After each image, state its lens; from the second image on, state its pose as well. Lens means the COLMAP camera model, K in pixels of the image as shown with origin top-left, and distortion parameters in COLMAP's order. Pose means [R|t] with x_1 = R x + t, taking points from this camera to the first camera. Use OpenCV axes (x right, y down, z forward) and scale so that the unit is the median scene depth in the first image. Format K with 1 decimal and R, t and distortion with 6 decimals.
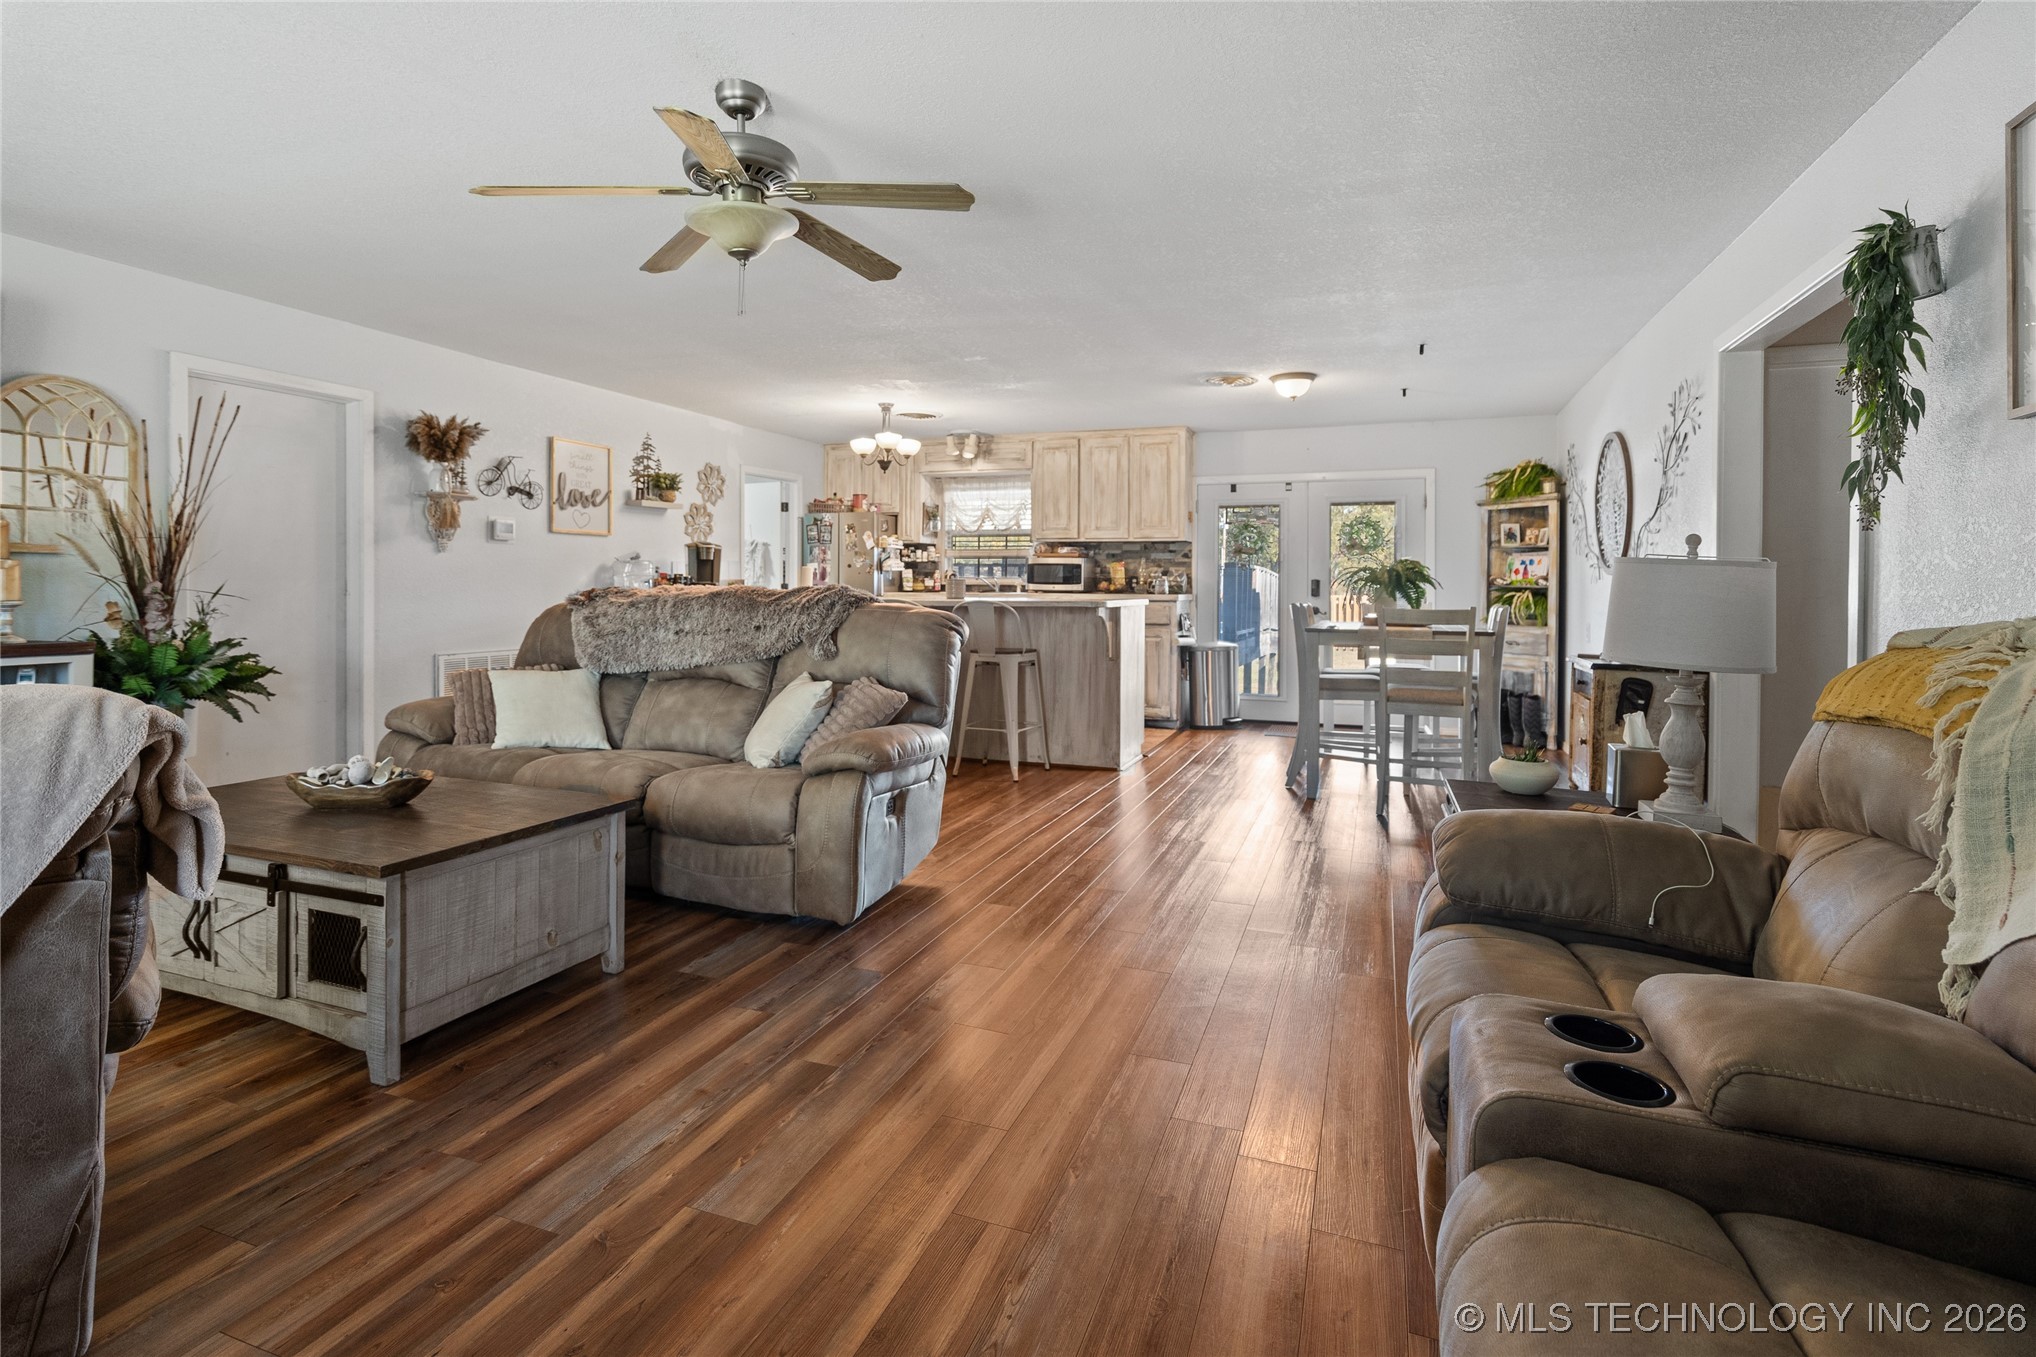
lens RADIAL K [[946.0, 0, 1027.8], [0, 946.0, 591.4], [0, 0, 1]] dist [-0.004127, 0.002488]
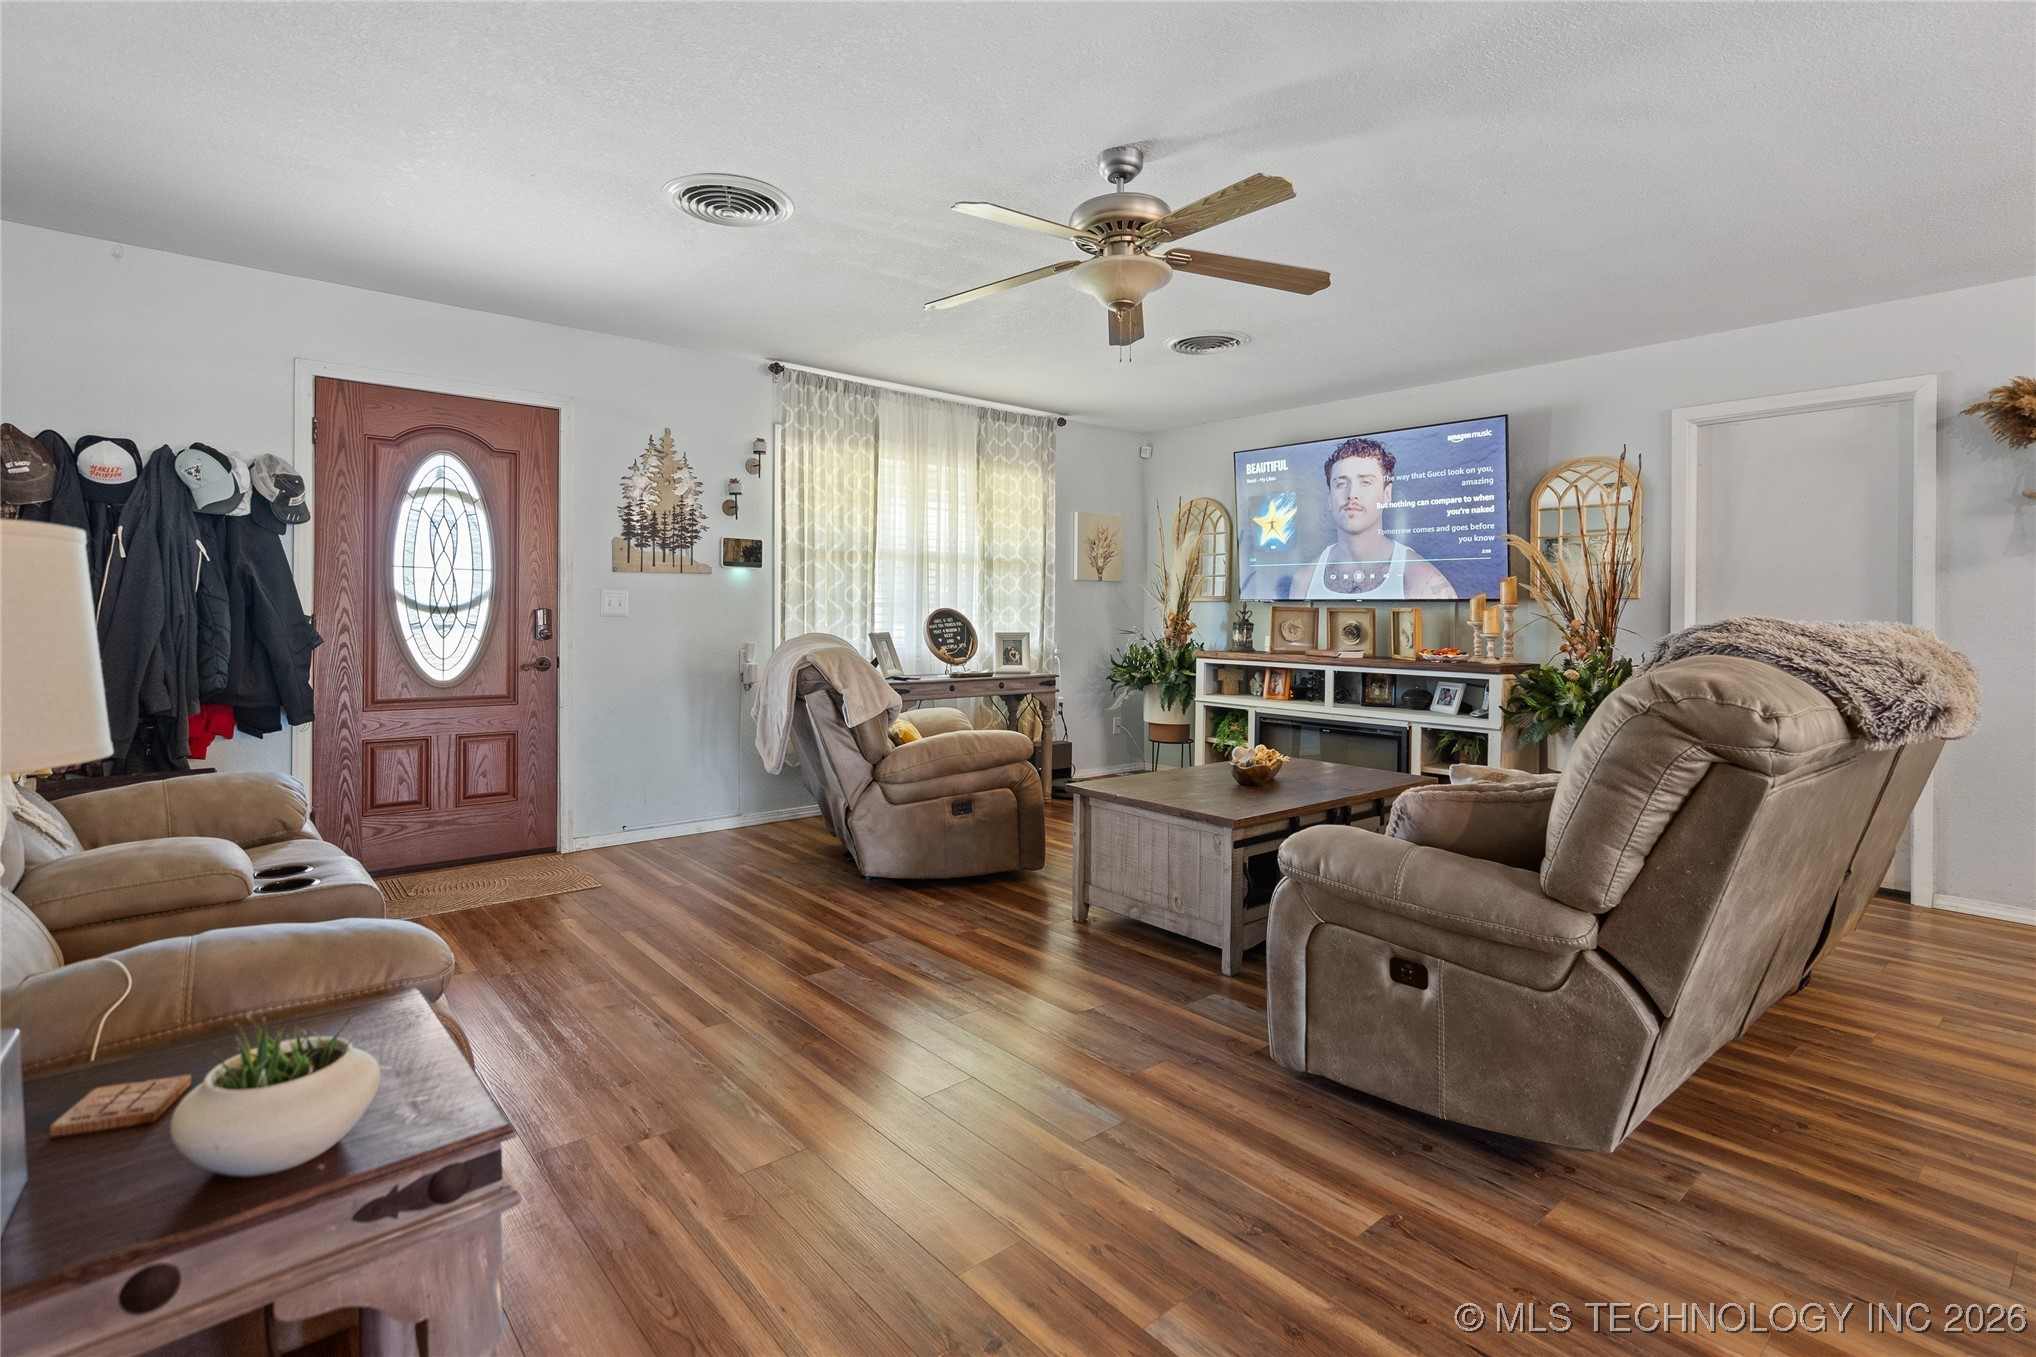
lens RADIAL K [[946.0, 0, 996.0], [0, 946.0, 648.5], [0, 0, 1]] dist [-0.004127, 0.002488]
pose [[-0.487777, 0.018803, -0.872766, 0.224158], [-0.015277, 0.999431, 0.030070, -0.000304], [0.872834, 0.028001, -0.487212, 0.452718]]
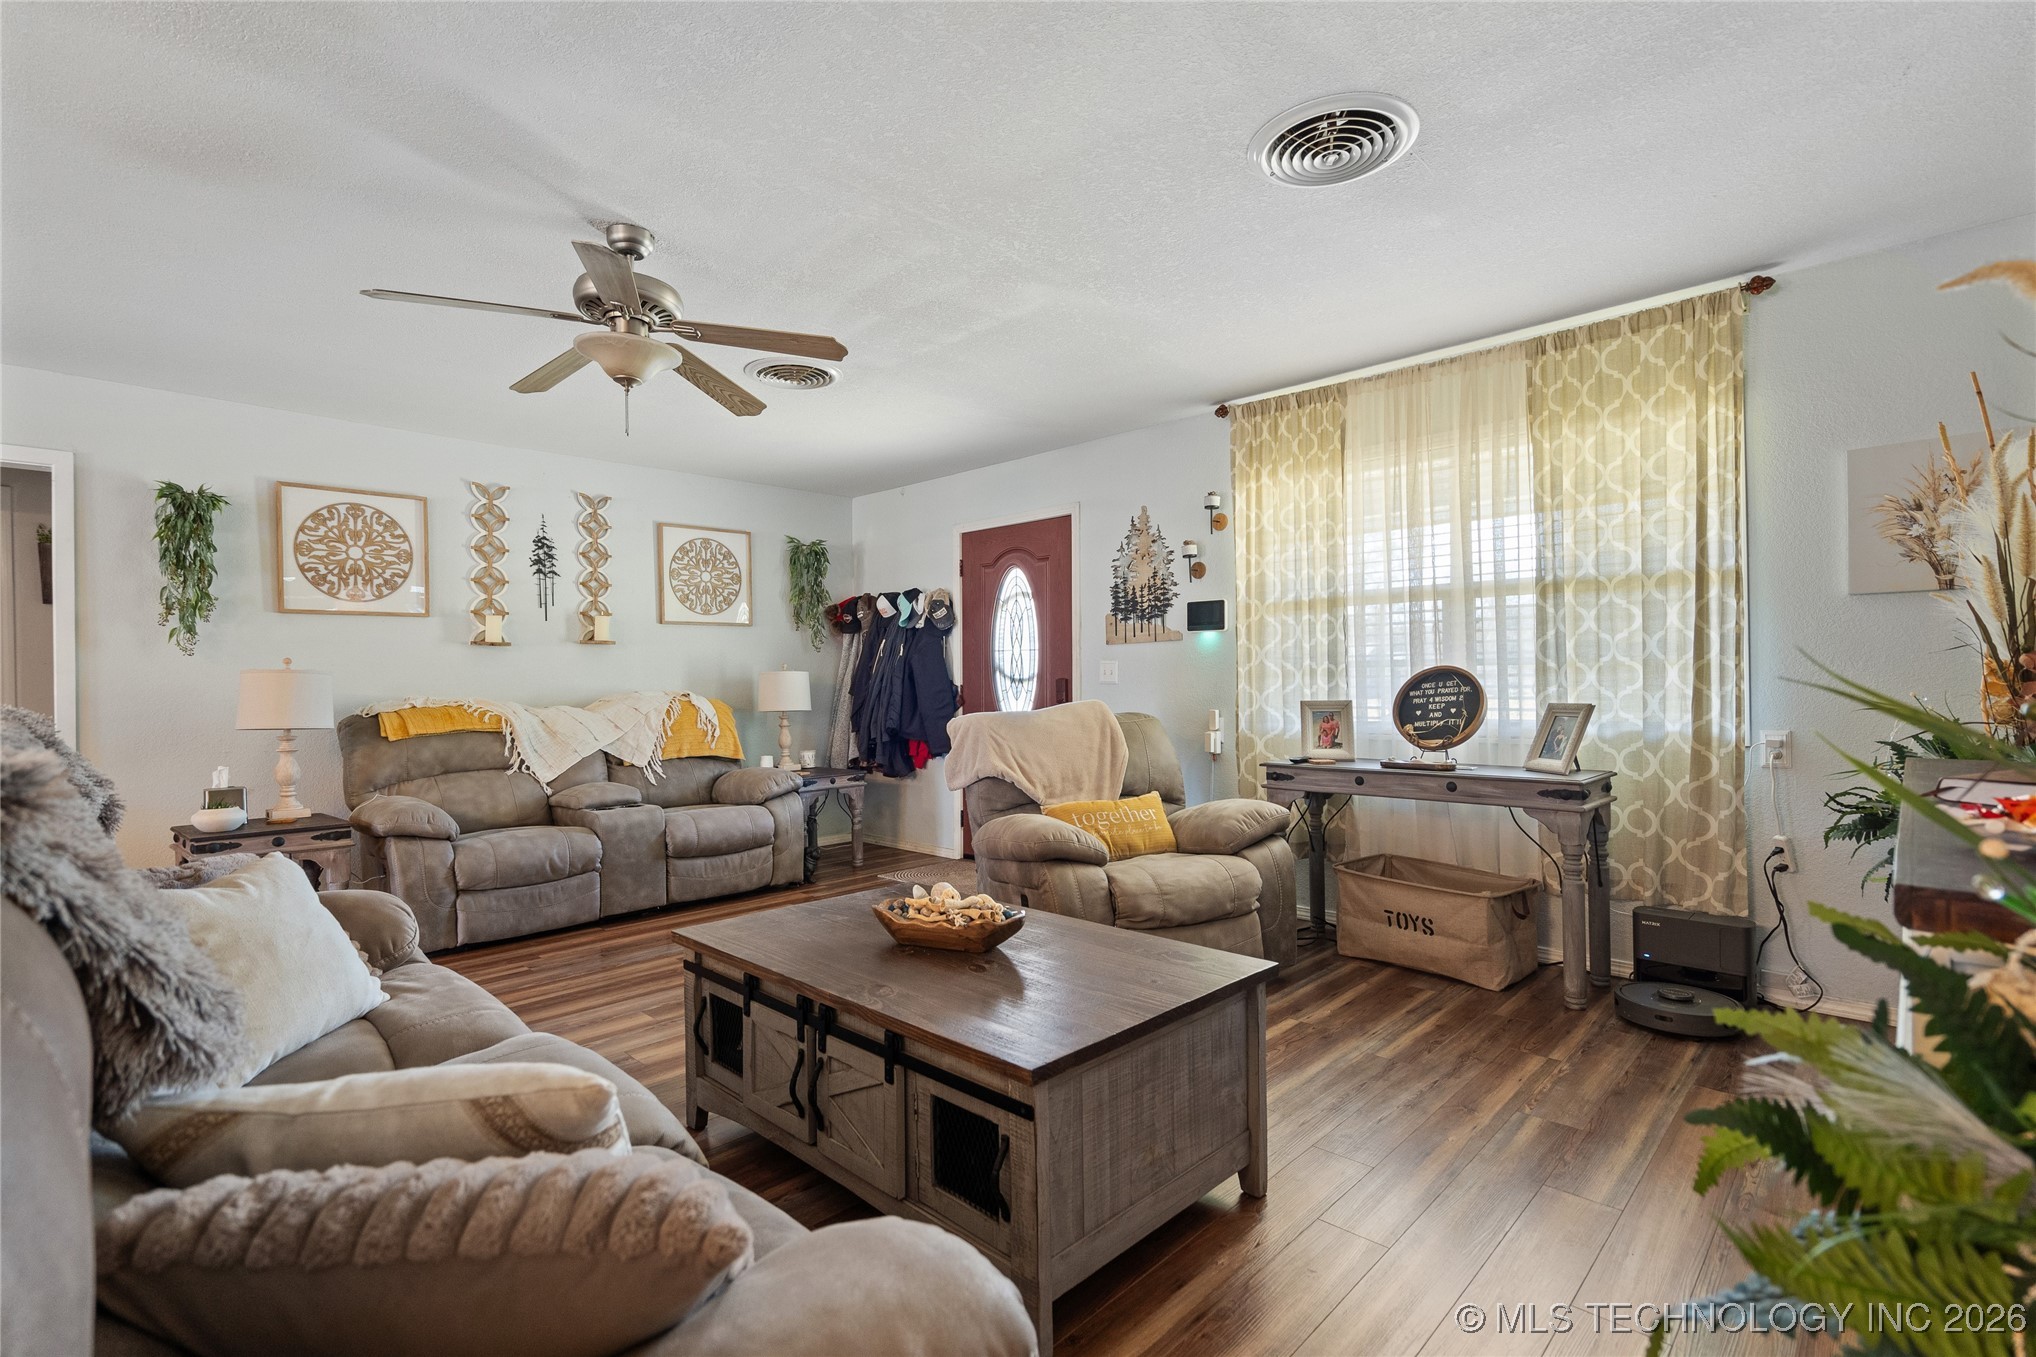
lens RADIAL K [[946.0, 0, 1044.9], [0, 946.0, 682.4], [0, 0, 1]] dist [-0.004127, 0.002488]
pose [[-0.924467, 0.001997, 0.381258, -0.383111], [0.005595, 0.999950, 0.008329, -0.005617], [-0.381222, 0.009832, -0.924431, 0.592480]]
